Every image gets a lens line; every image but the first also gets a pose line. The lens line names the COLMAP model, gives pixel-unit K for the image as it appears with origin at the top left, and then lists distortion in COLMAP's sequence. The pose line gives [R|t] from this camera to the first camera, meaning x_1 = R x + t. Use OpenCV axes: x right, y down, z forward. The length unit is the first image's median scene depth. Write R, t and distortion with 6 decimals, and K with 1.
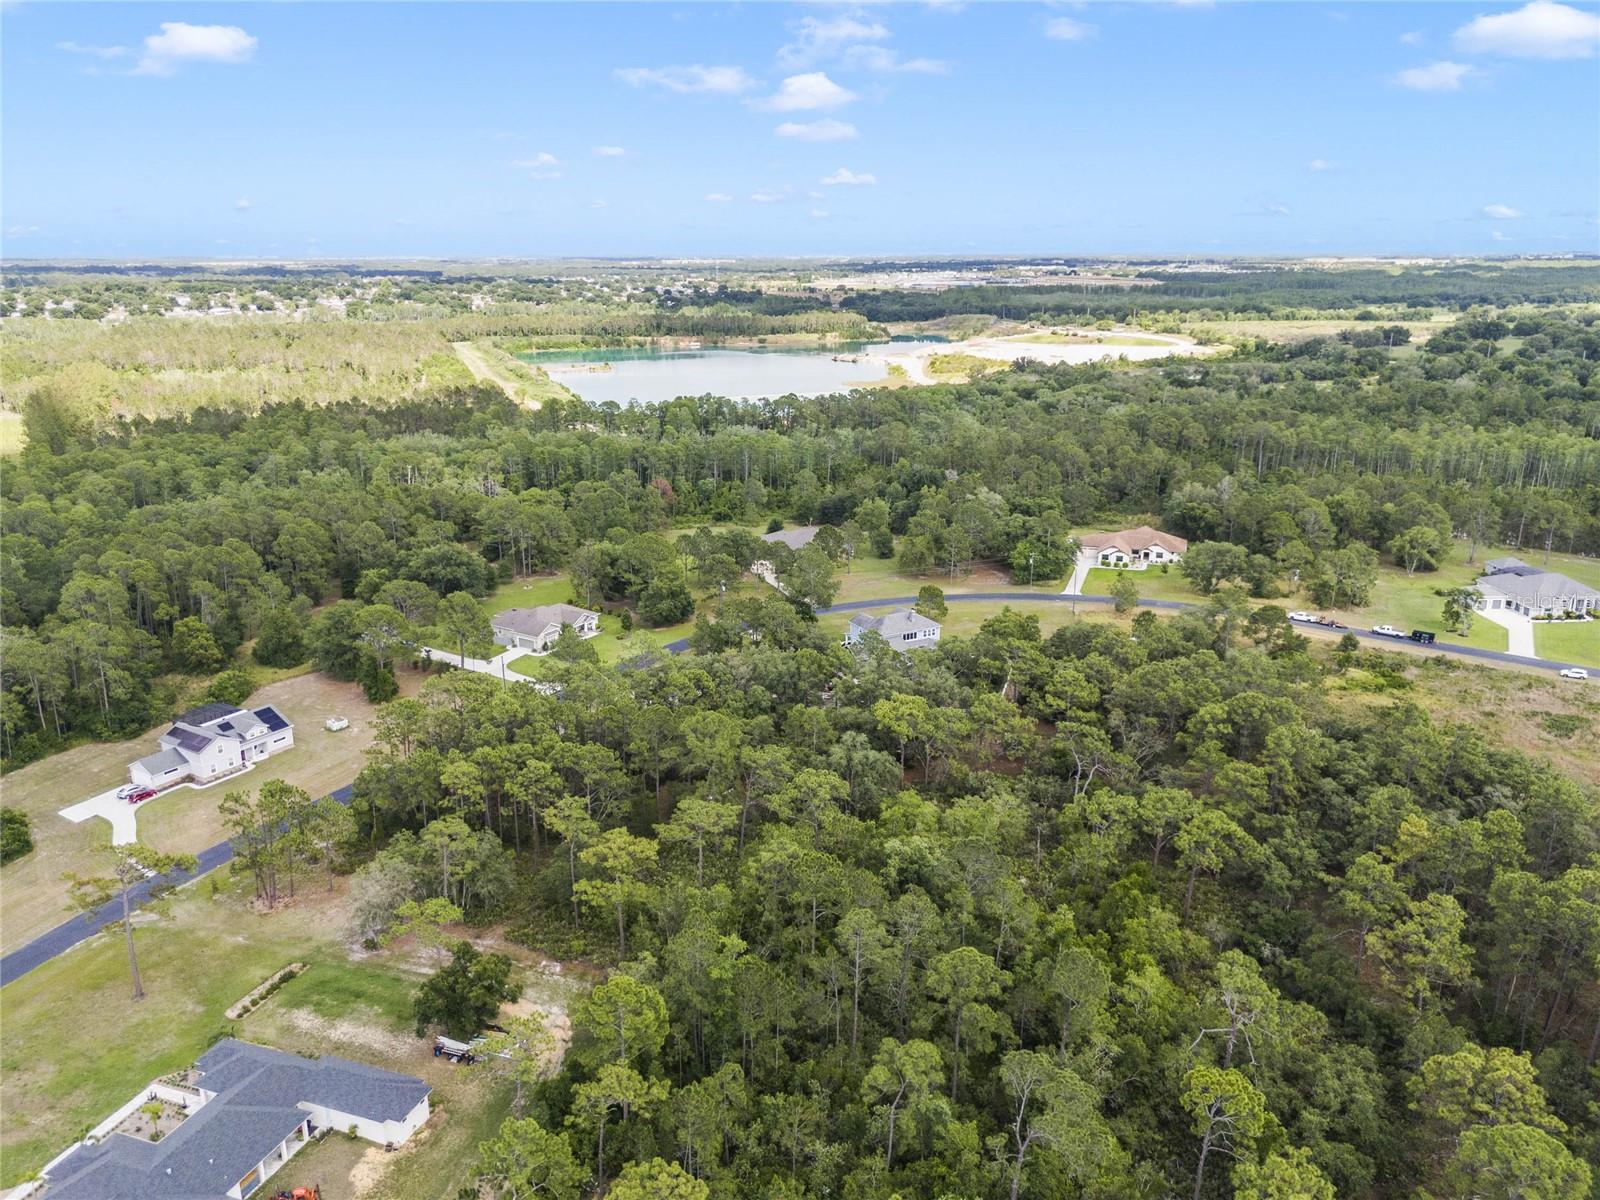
lens RADIAL K [[1144.5, 0, 800.4], [0, 1144.5, 592.6], [0, 0, 1]] dist [0.025851, -0.026913]
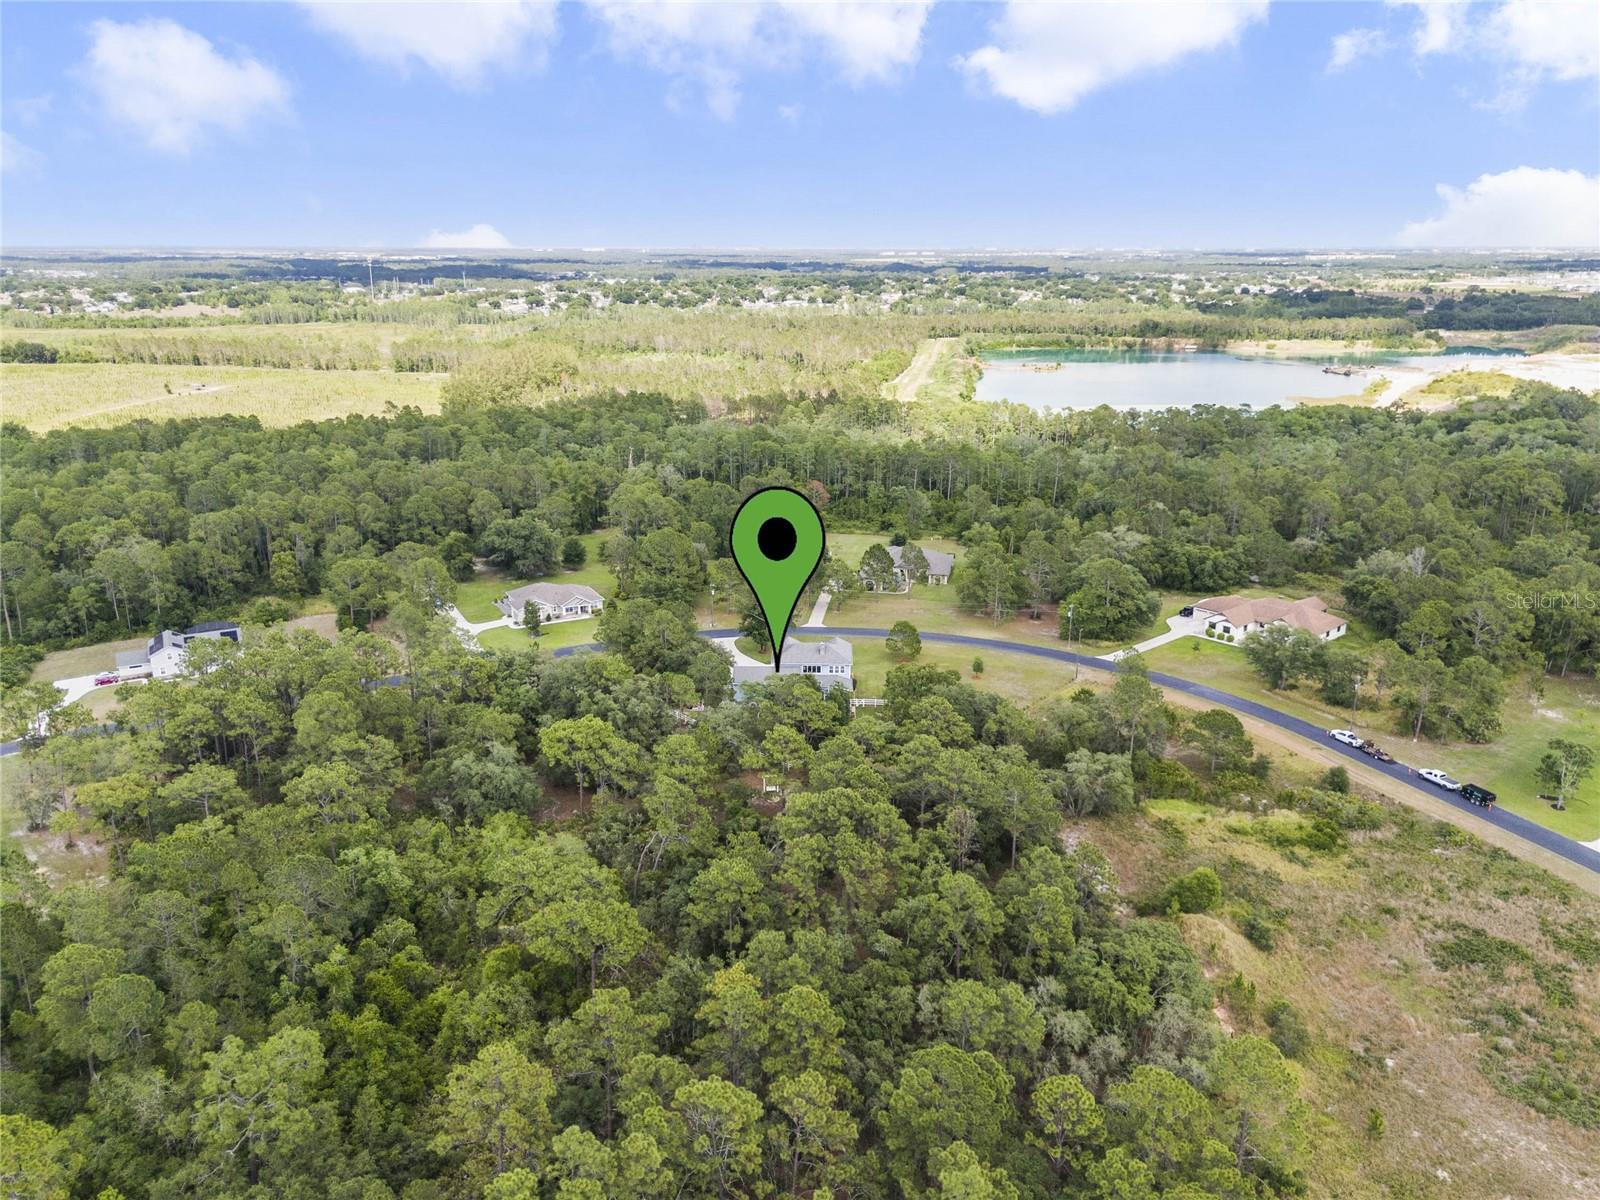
lens RADIAL K [[1144.5, 0, 794.3], [0, 1144.5, 598.3], [0, 0, 1]] dist [0.025851, -0.026913]
pose [[0.870641, 0.142995, -0.470677, 0.481310], [-0.139153, 0.989330, 0.043165, -0.053942], [0.471827, 0.027914, 0.881249, 0.158524]]
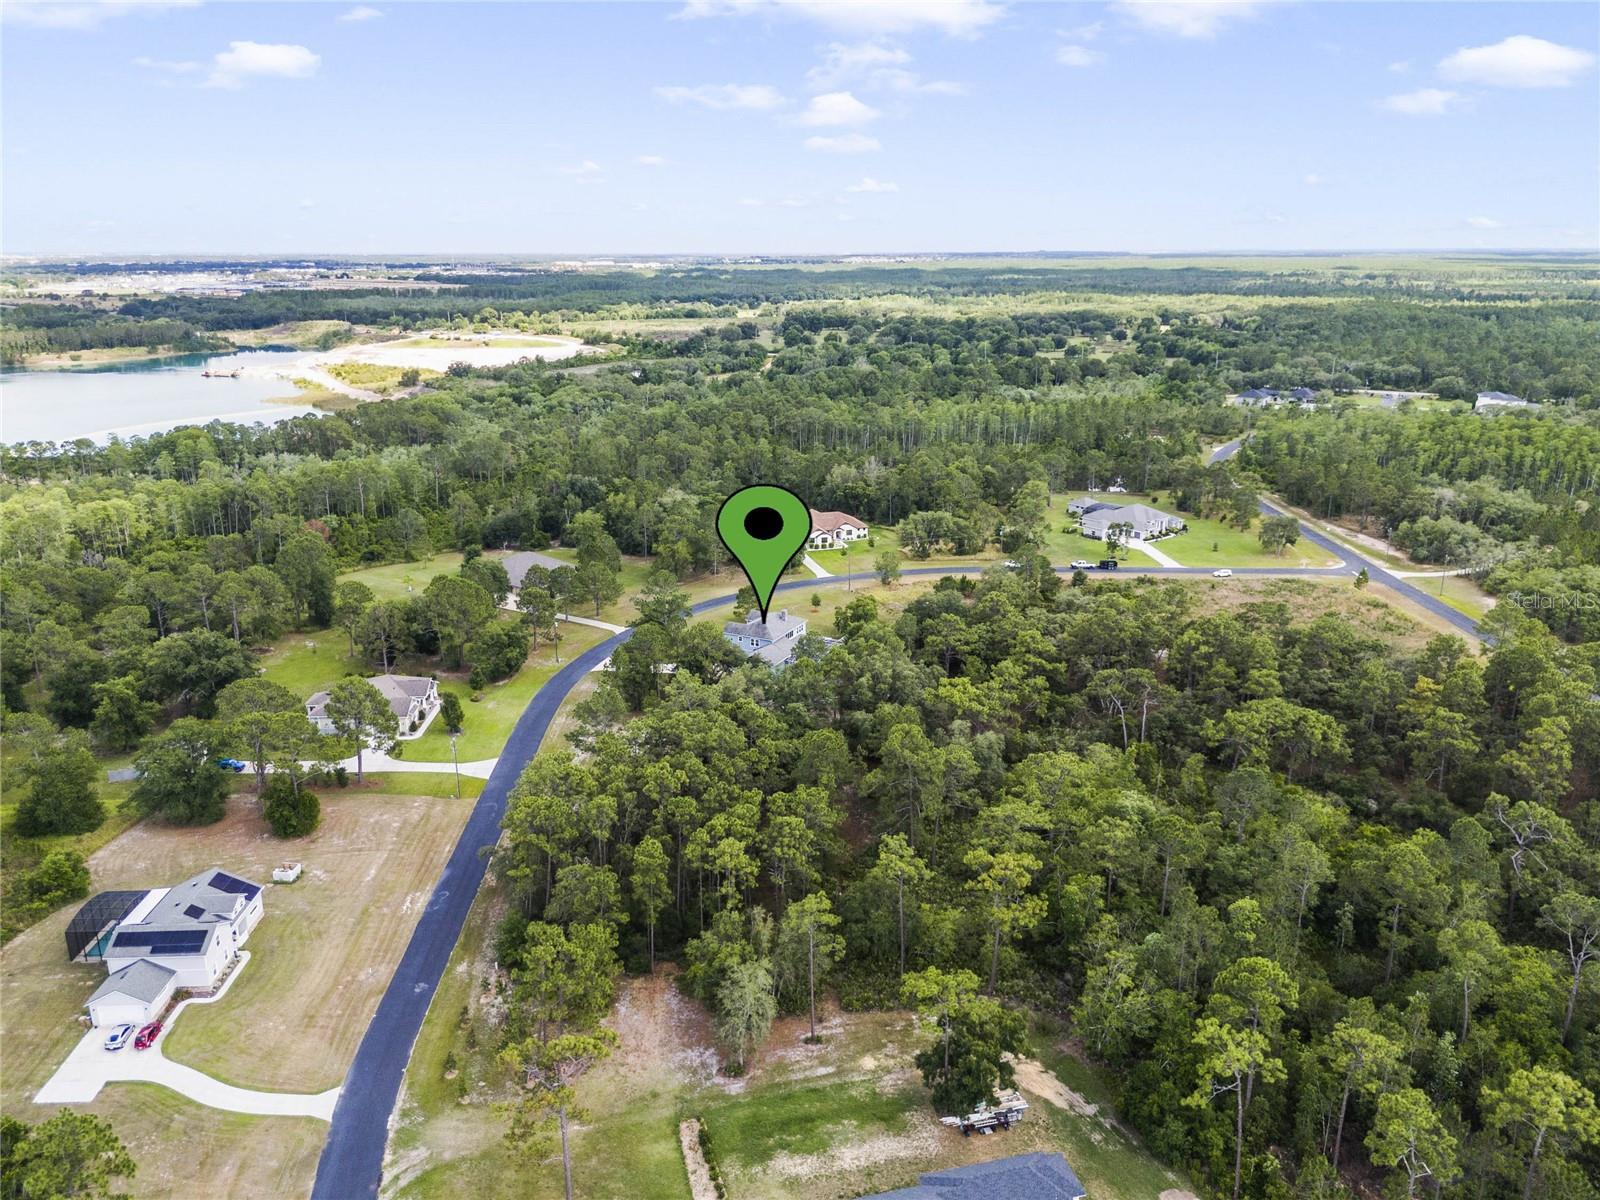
lens RADIAL K [[1144.5, 0, 800.3], [0, 1144.5, 604.3], [0, 0, 1]] dist [0.025851, -0.026913]
pose [[0.826046, -0.160761, 0.540188, -0.403357], [0.156756, 0.986172, 0.053778, -0.038048], [-0.541364, 0.040255, 0.839824, 0.139567]]
